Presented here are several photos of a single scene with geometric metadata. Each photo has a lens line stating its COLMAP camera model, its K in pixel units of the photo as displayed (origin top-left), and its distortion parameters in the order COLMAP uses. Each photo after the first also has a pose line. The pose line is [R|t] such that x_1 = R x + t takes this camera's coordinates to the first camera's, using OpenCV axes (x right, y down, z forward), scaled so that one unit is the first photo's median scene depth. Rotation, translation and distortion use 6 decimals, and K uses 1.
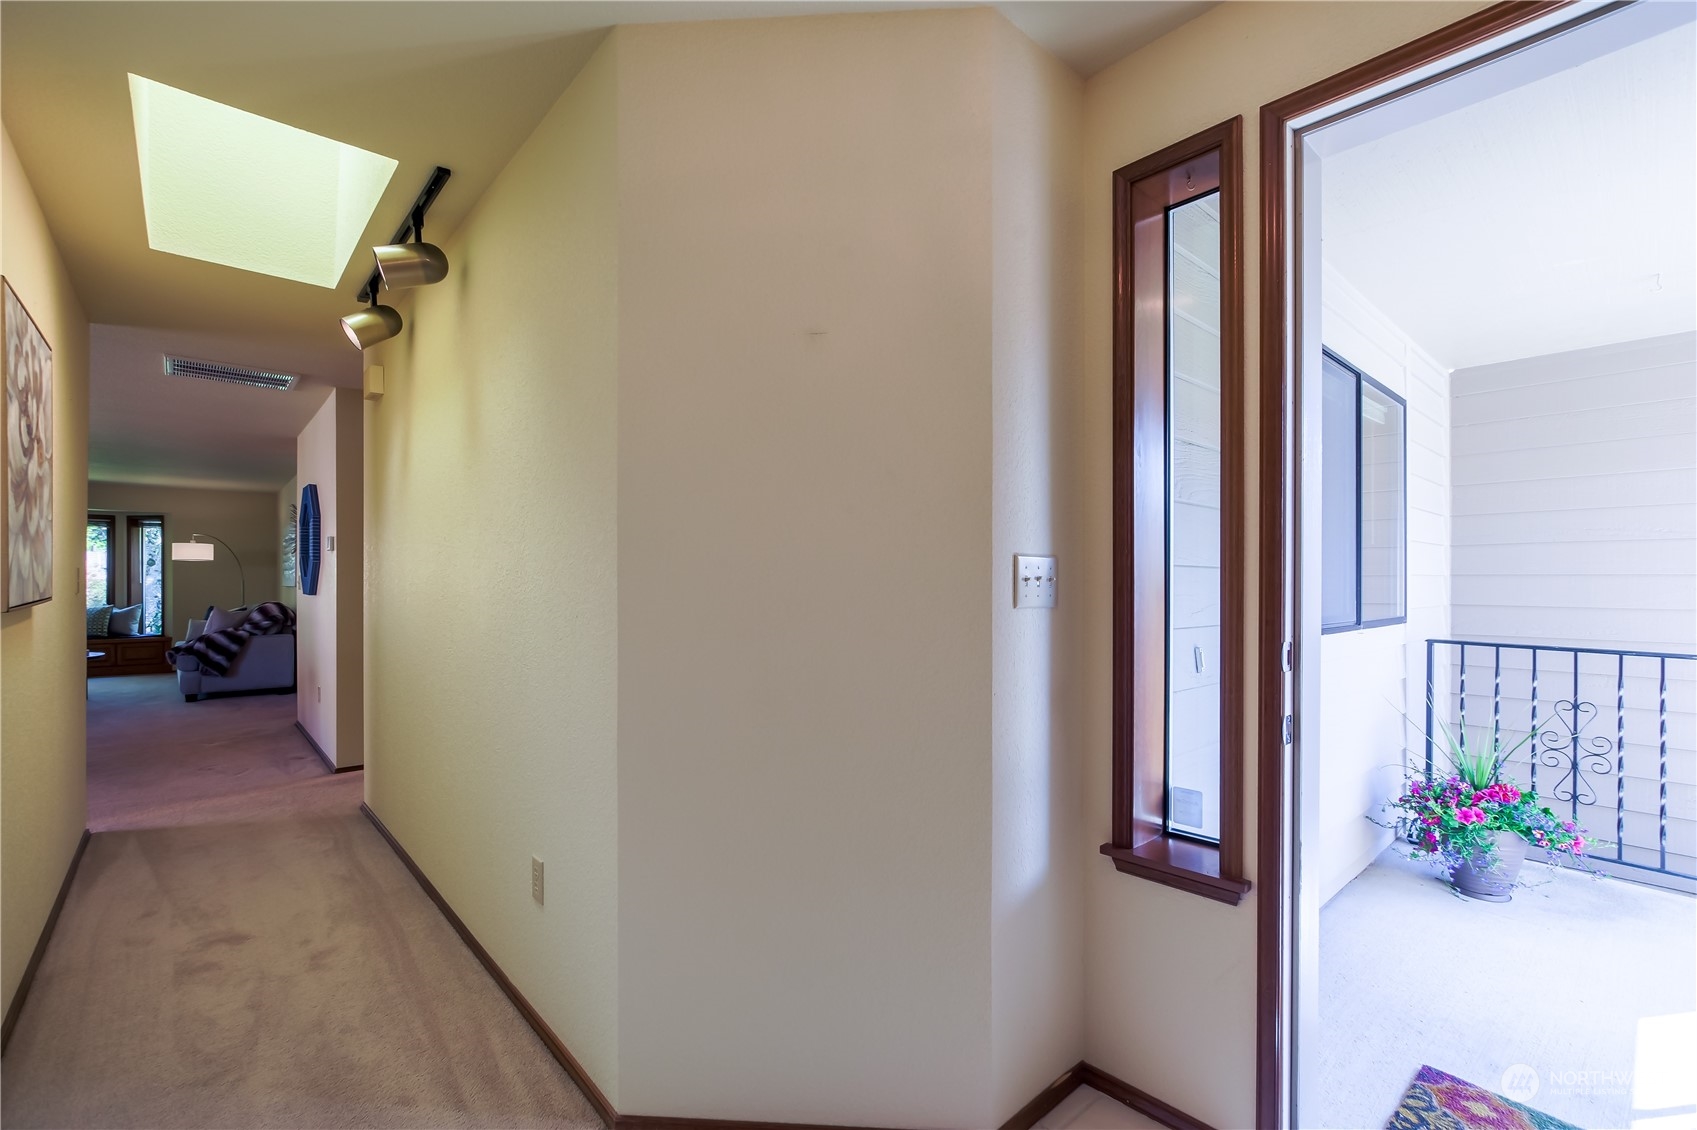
lens RADIAL K [[726.5, 0, 832.0], [0, 726.5, 579.0], [0, 0, 1]] dist [-0.012201, 0.002751]
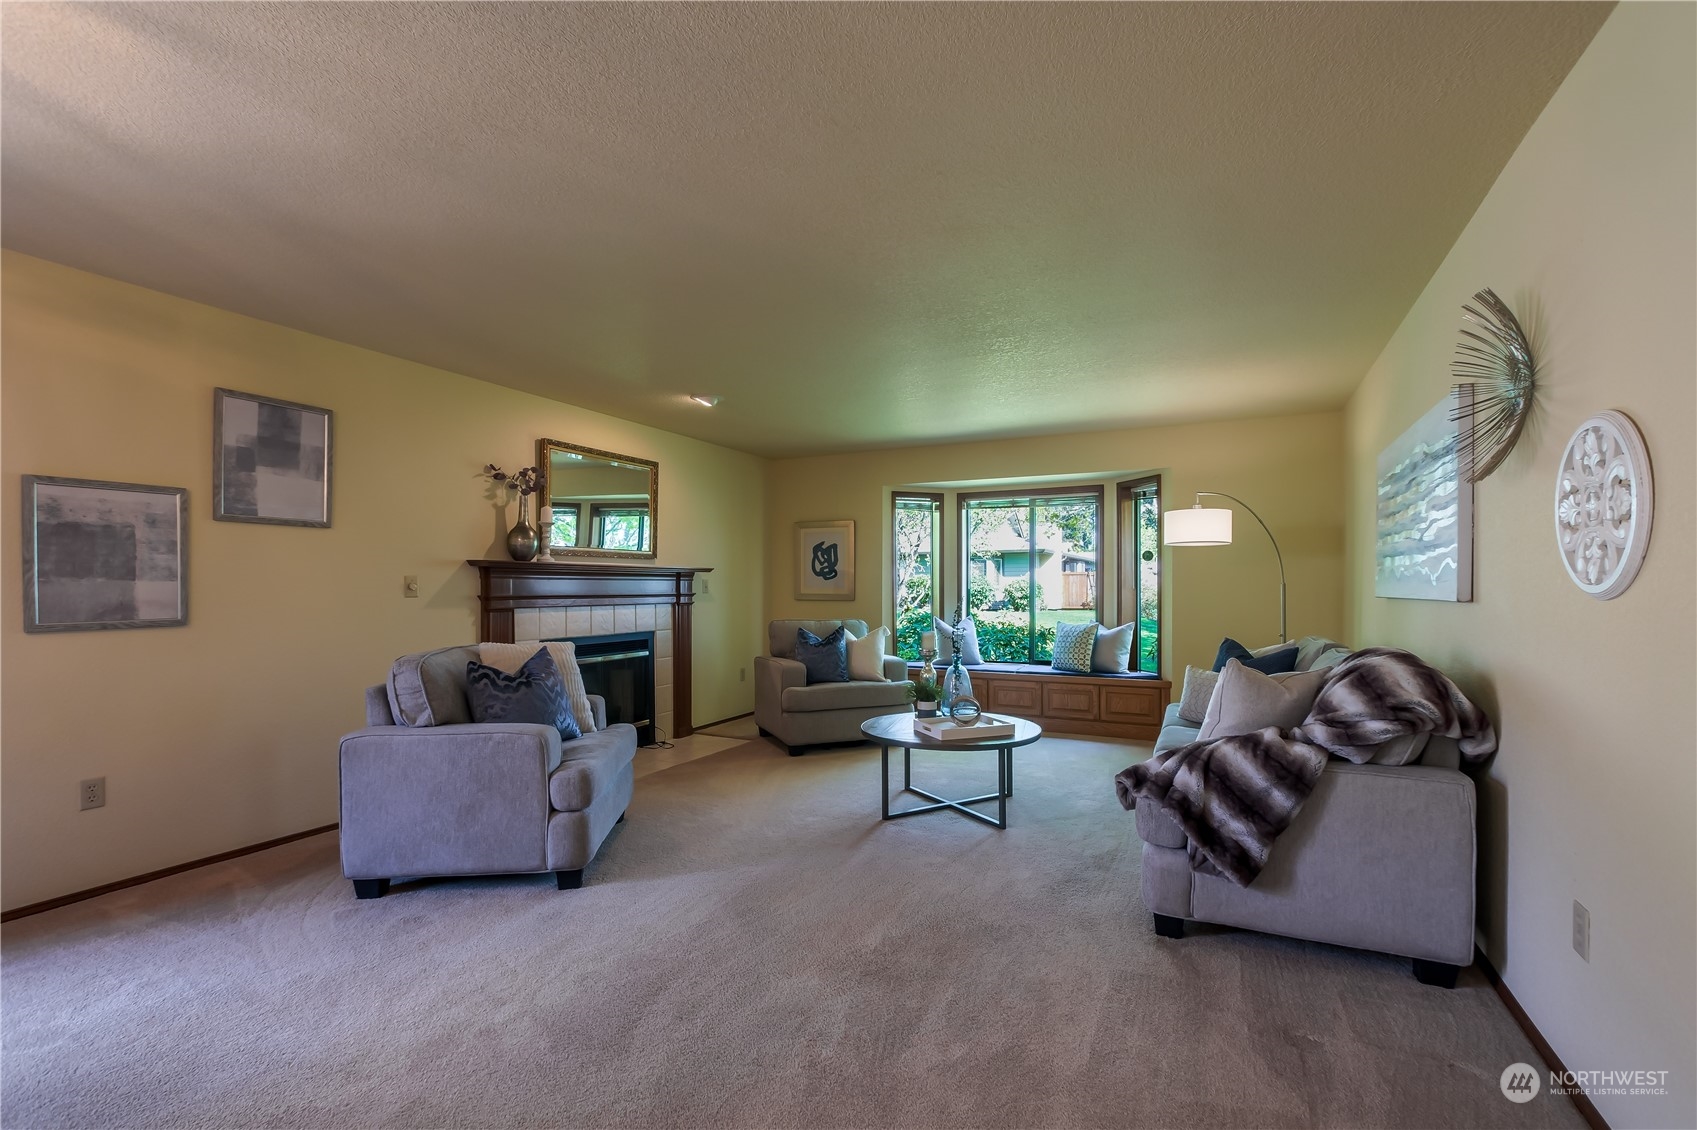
lens RADIAL K [[726.5, 0, 879.7], [0, 726.5, 591.9], [0, 0, 1]] dist [-0.012201, 0.002751]
pose [[0.393430, 0.009037, -0.919310, -0.596808], [-0.004177, 0.999959, 0.008042, 0.005008], [0.919345, 0.000676, 0.393451, 0.701624]]
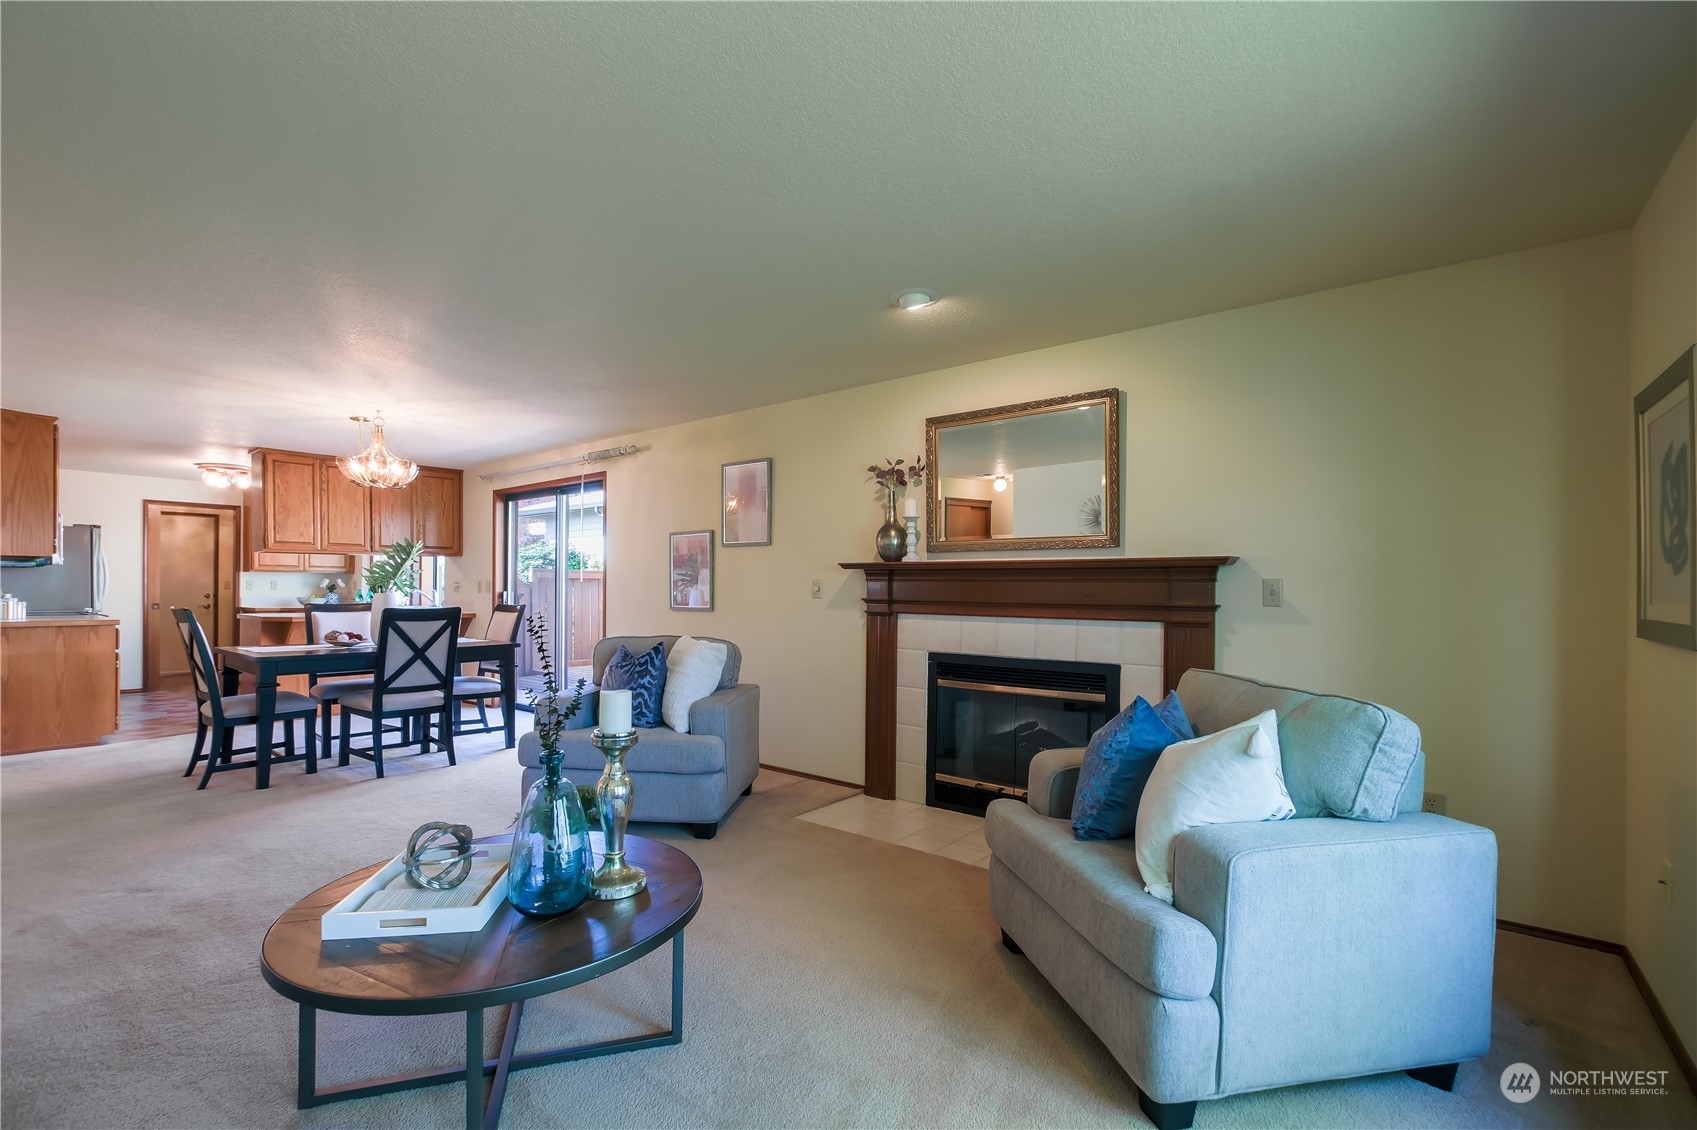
lens RADIAL K [[726.5, 0, 839.0], [0, 726.5, 586.3], [0, 0, 1]] dist [-0.012201, 0.002751]
pose [[-0.986009, -0.005189, -0.166611, -1.114067], [-0.005765, 0.999979, 0.002973, 0.002558], [0.166592, 0.003892, -0.986018, 1.190412]]
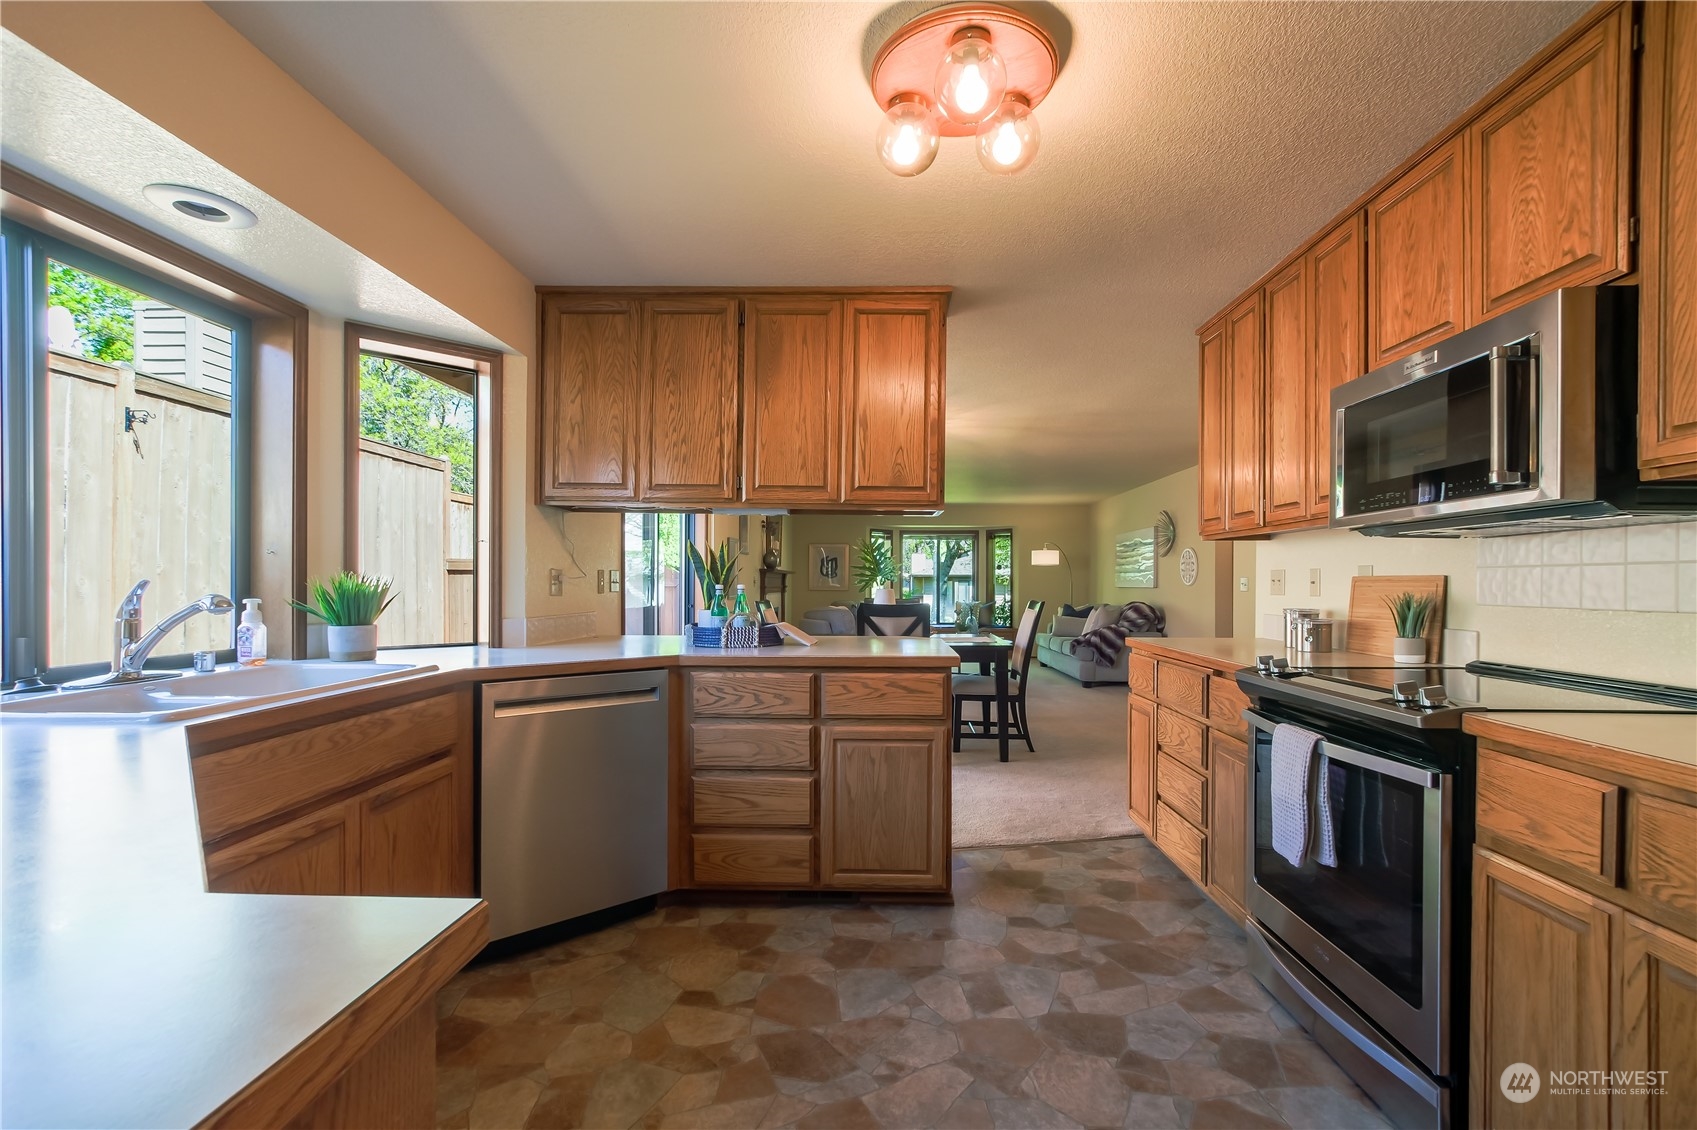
lens RADIAL K [[726.5, 0, 862.6], [0, 726.5, 580.6], [0, 0, 1]] dist [-0.012201, 0.002751]
pose [[0.724017, 0.002209, -0.689778, -0.338593], [-0.007151, 0.999965, -0.004304, 0.007892], [0.689745, 0.008049, 0.724008, -0.071506]]
